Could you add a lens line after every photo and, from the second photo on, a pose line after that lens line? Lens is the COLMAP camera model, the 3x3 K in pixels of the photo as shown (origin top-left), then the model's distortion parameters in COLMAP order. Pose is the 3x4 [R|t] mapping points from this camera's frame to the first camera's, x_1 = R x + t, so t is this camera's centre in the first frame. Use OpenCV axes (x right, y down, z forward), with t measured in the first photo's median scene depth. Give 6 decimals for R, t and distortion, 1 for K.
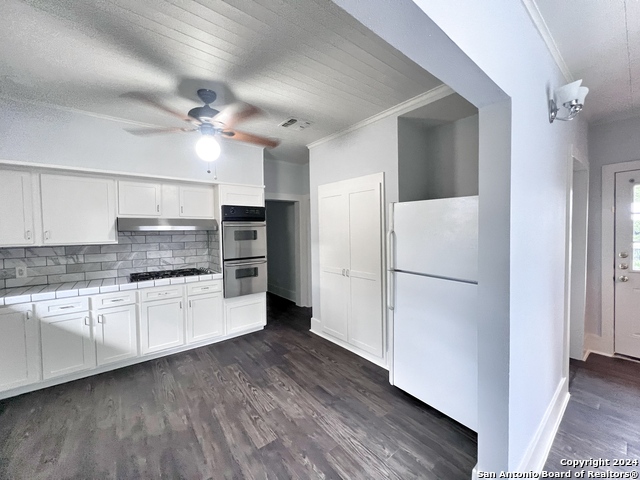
lens RADIAL K [[257.6, 0, 320.7], [0, 257.6, 237.9], [0, 0, 1]] dist [0.004211, 0.000174]
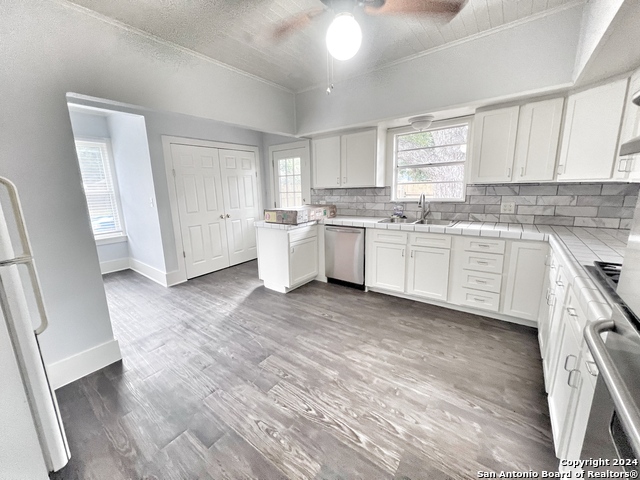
lens RADIAL K [[257.6, 0, 319.4], [0, 257.6, 237.2], [0, 0, 1]] dist [0.004211, 0.000174]
pose [[-0.967902, 0.089616, -0.234810, -0.186839], [0.033270, 0.971734, 0.233724, -0.015641], [0.249118, 0.218410, -0.943524, 1.767297]]
